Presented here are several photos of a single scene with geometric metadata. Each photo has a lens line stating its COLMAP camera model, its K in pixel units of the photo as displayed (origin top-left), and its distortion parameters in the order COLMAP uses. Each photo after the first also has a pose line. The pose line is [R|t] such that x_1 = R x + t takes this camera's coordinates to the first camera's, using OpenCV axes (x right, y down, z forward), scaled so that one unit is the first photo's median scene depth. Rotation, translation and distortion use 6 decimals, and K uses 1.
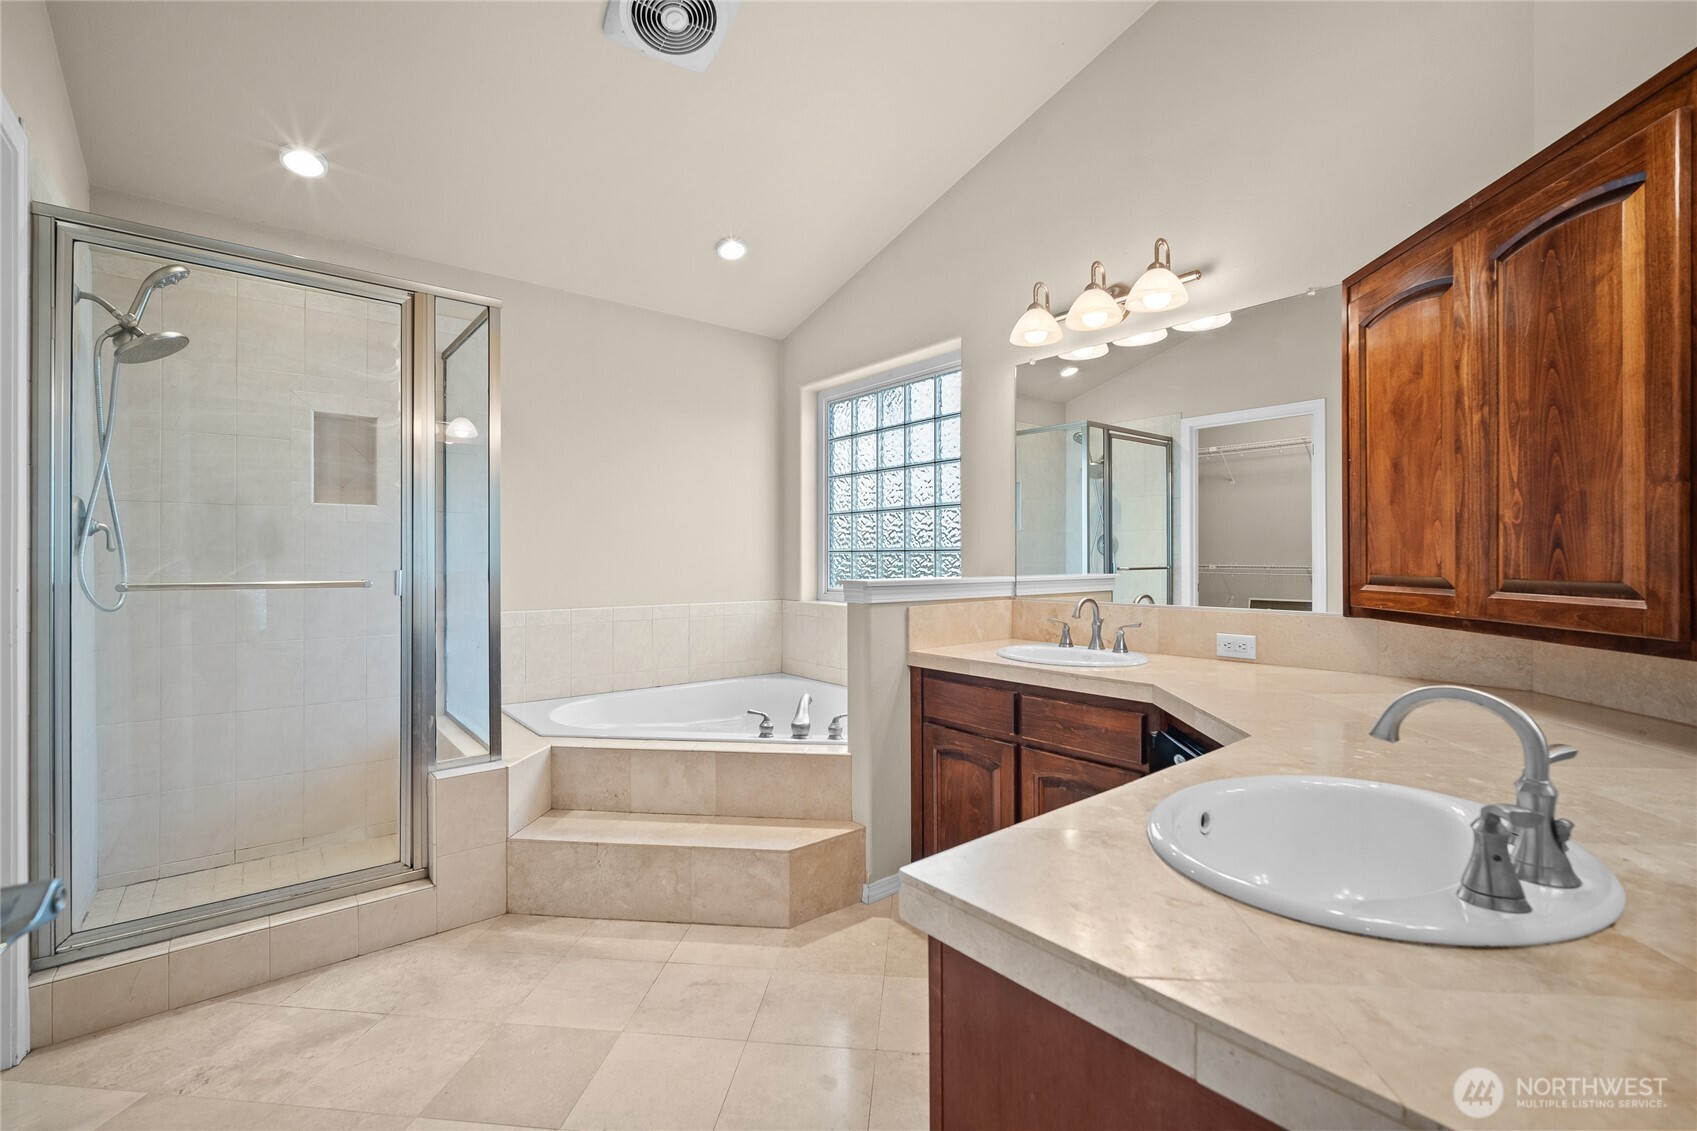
lens RADIAL K [[741.6, 0, 851.8], [0, 741.6, 567.4], [0, 0, 1]] dist [-0.015342, 0.006187]
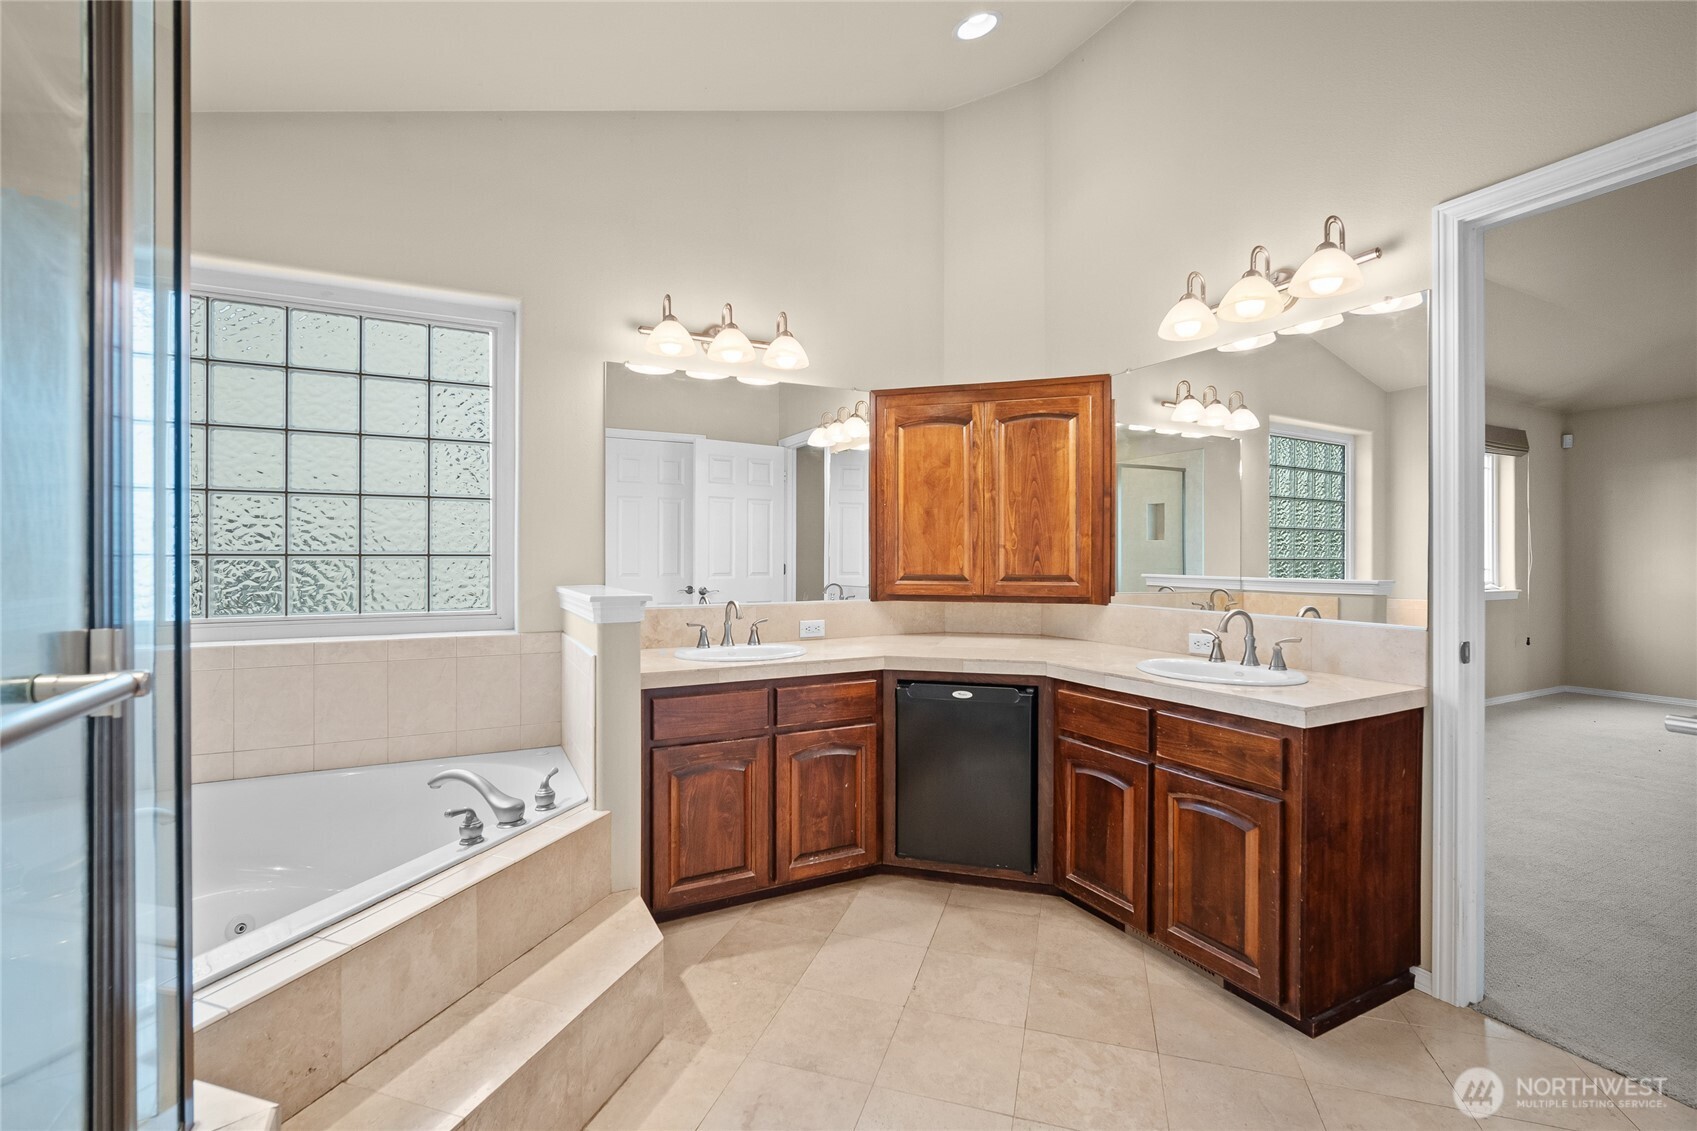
lens RADIAL K [[741.6, 0, 851.8], [0, 741.6, 567.4], [0, 0, 1]] dist [-0.015342, 0.006187]
pose [[0.202652, -0.010470, 0.979195, -1.096182], [0.011486, 0.999899, 0.008314, -0.024704], [-0.979184, 0.009562, 0.202752, 0.861799]]
